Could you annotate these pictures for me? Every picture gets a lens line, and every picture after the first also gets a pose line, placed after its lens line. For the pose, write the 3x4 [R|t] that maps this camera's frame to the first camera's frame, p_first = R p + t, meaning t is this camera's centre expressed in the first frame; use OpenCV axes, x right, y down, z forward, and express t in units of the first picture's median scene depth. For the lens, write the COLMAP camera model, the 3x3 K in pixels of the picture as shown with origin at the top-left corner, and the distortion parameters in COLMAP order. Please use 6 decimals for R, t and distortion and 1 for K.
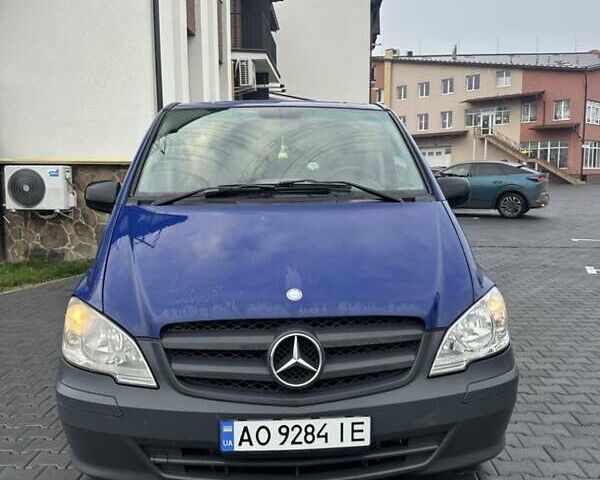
lens RADIAL K [[532.2, 0, 300.0], [0, 532.2, 240.0], [0, 0, 1]] dist [0.019321, -0.010770]
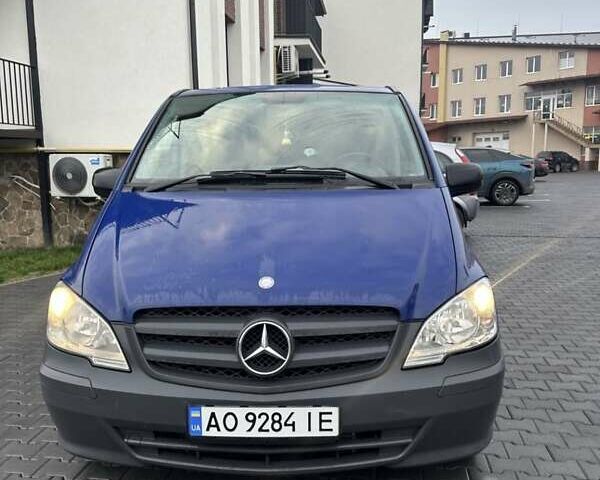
lens RADIAL K [[536.7, 0, 300.0], [0, 536.7, 240.0], [0, 0, 1]] dist [0.003082, 0.007663]
pose [[0.995888, 0.009362, -0.090110, 0.132256], [-0.007360, 0.999719, 0.022526, 0.000899], [0.090296, -0.021770, 0.995677, 0.012797]]
